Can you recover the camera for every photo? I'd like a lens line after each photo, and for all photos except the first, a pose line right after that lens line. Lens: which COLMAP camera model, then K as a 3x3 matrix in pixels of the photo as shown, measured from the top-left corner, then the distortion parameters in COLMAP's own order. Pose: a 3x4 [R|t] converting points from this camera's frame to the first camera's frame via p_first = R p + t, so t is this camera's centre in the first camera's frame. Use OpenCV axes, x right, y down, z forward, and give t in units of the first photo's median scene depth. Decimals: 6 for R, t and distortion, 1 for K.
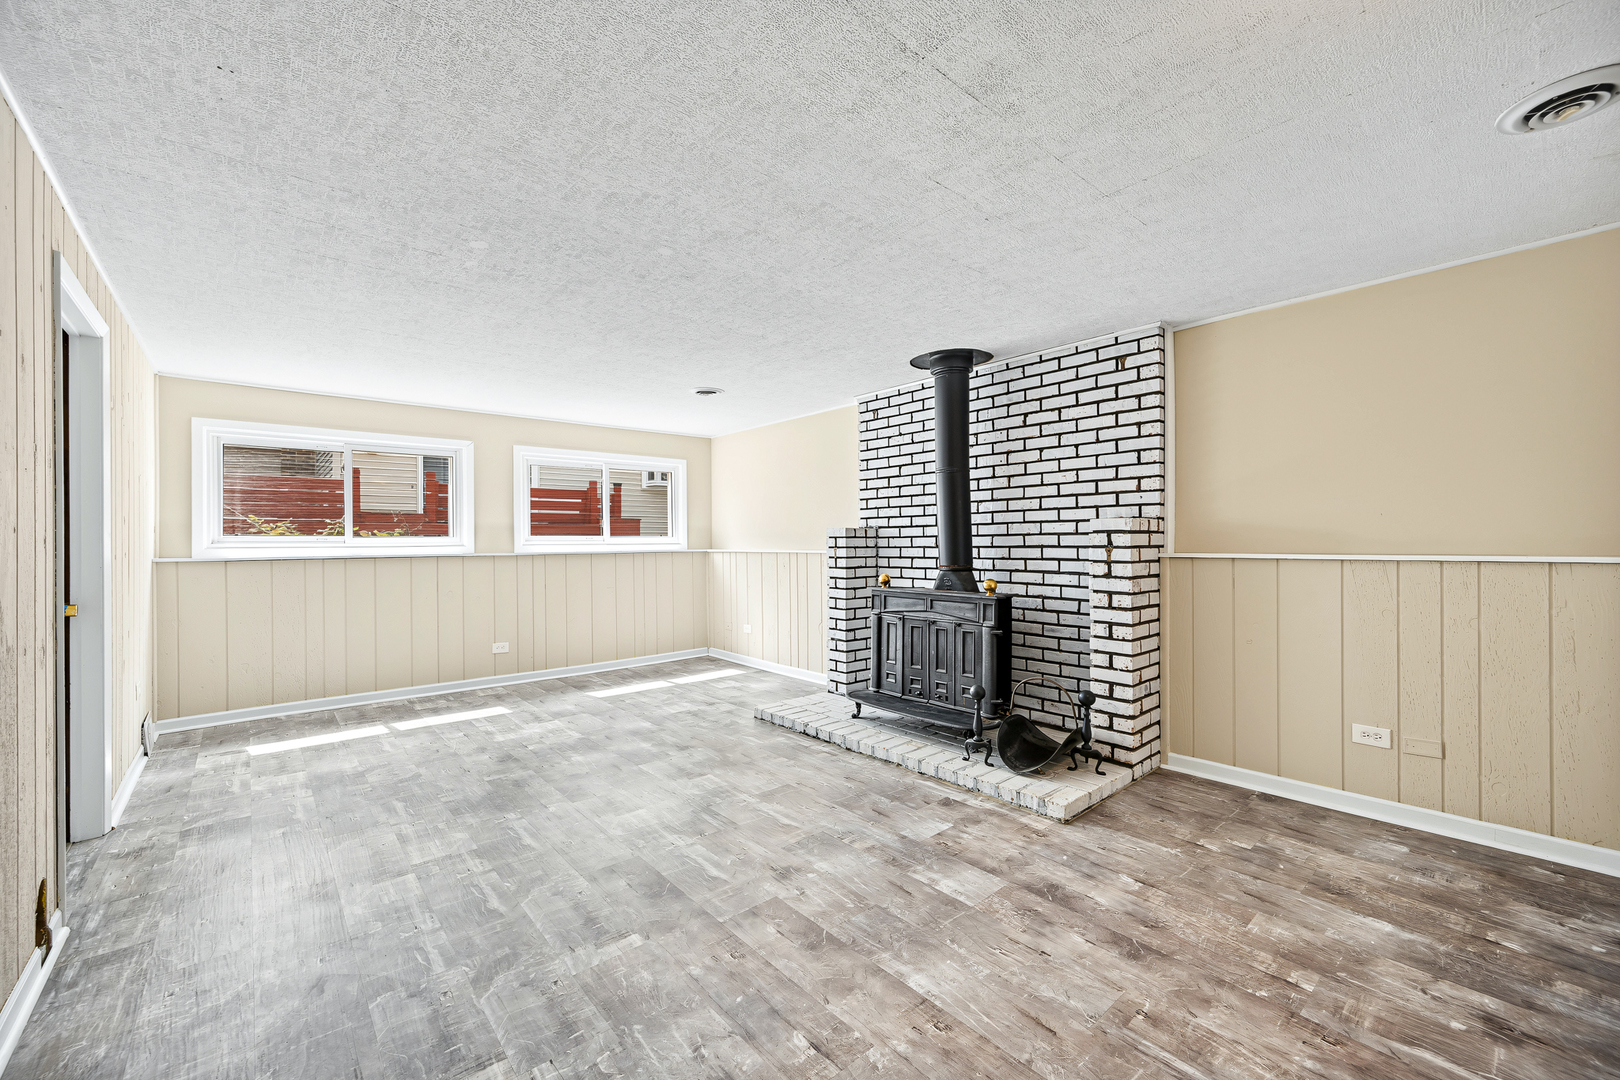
lens RADIAL K [[650.1, 0, 805.4], [0, 650.1, 540.8], [0, 0, 1]] dist [-0.000061, 0.000955]
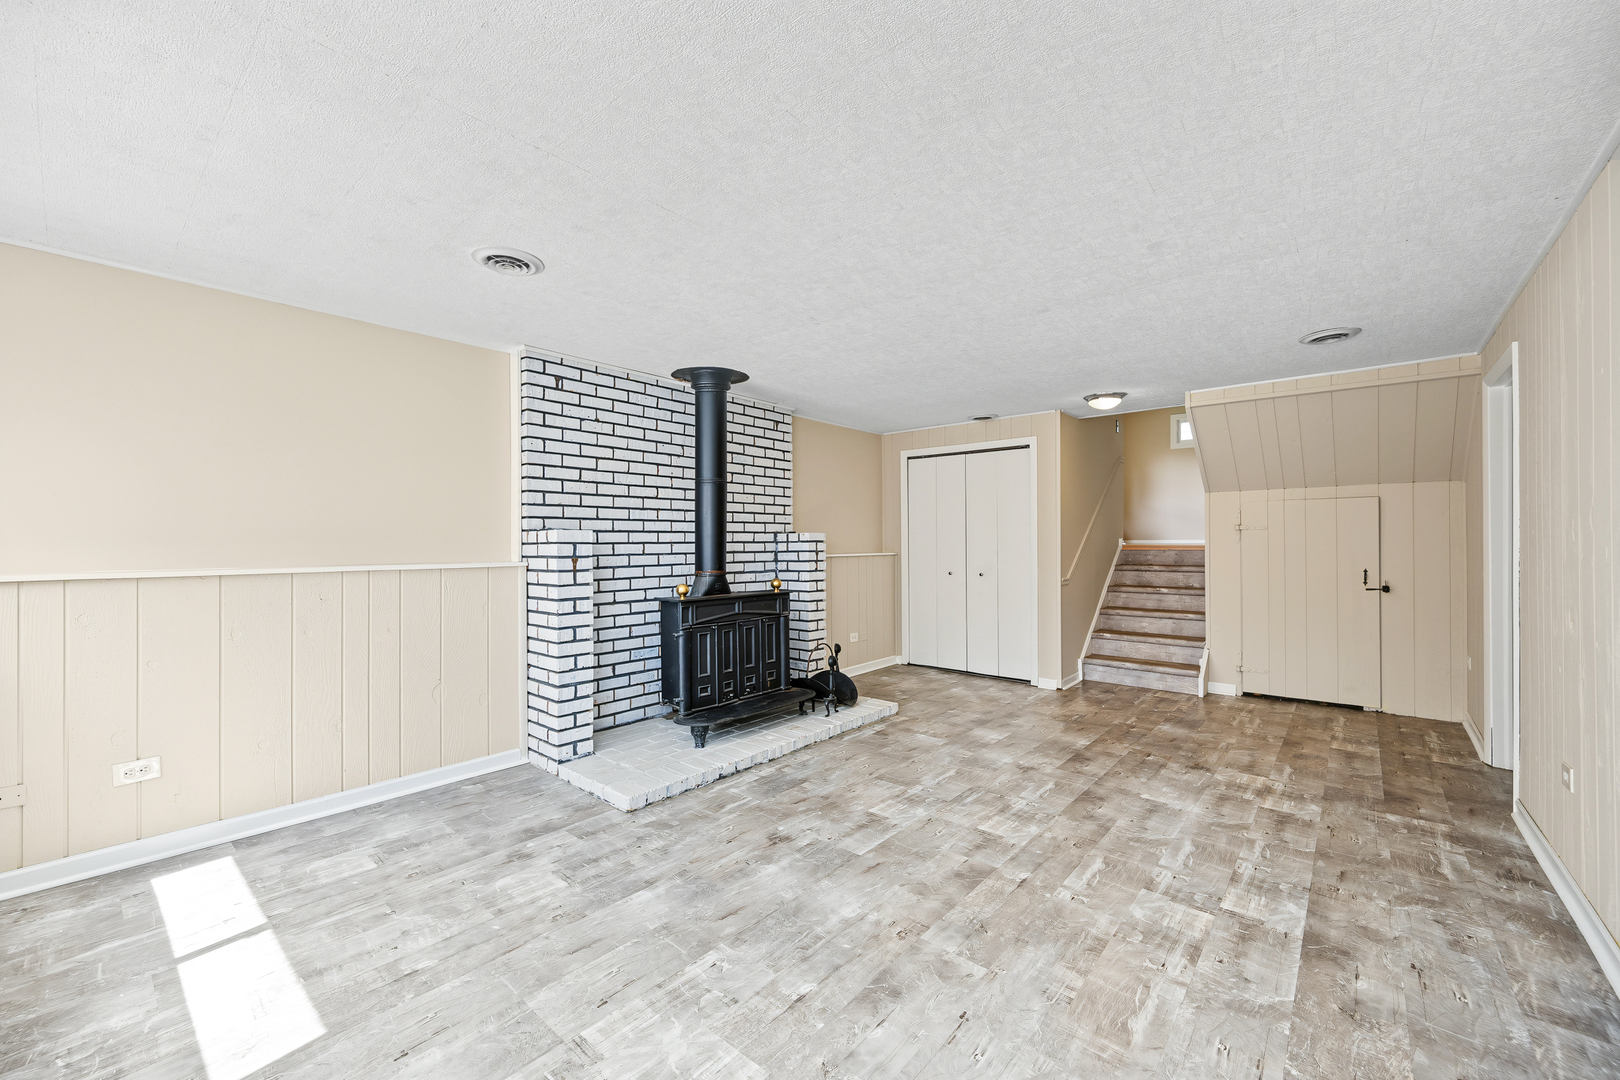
lens RADIAL K [[650.1, 0, 803.2], [0, 650.1, 541.6], [0, 0, 1]] dist [-0.000061, 0.000955]
pose [[-0.152583, 0.009784, 0.988242, -1.047473], [0.003481, 0.999950, -0.009362, 0.000973], [-0.988285, 0.002012, -0.152609, 1.264820]]
